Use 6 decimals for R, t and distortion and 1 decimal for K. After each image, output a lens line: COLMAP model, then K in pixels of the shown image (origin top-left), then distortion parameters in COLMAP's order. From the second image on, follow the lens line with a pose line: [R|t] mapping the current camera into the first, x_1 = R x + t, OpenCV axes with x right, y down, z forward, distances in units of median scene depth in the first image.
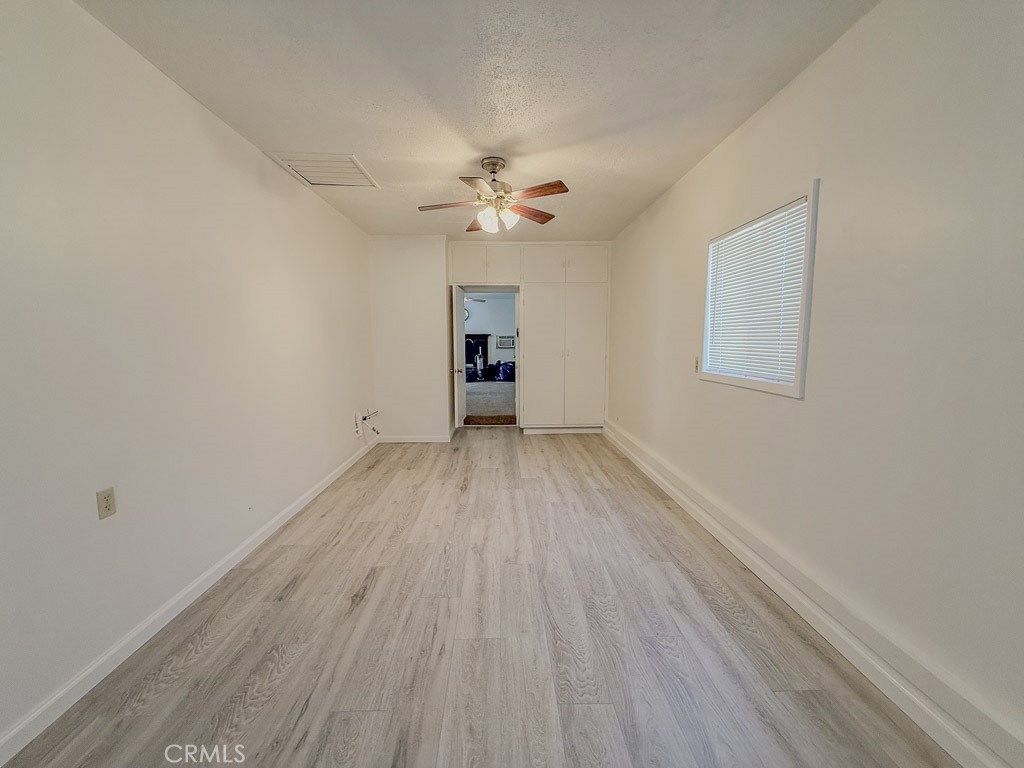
lens RADIAL K [[407.1, 0, 509.3], [0, 407.1, 385.8], [0, 0, 1]] dist [0.002086, 0.000109]
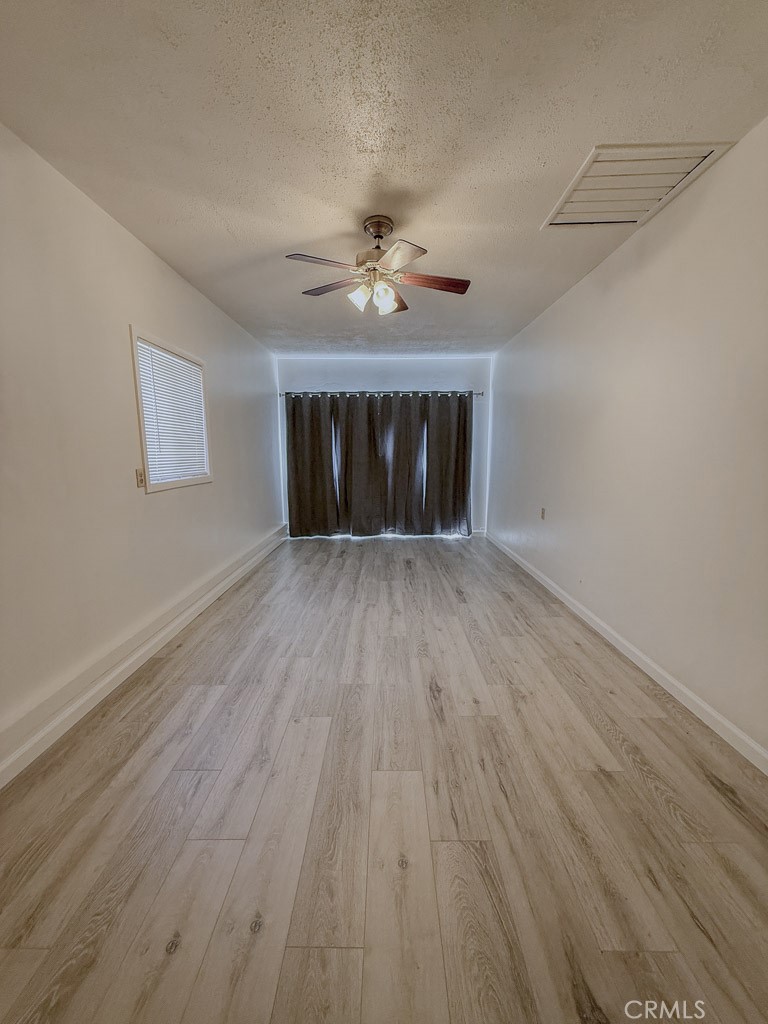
lens RADIAL K [[407.1, 0, 381.1], [0, 407.1, 512.7], [0, 0, 1]] dist [0.002086, 0.000109]
pose [[-0.999308, 0.005286, 0.036820, -0.067086], [0.014719, 0.965254, 0.260900, -0.196920], [-0.034161, 0.261261, -0.964663, 1.839357]]
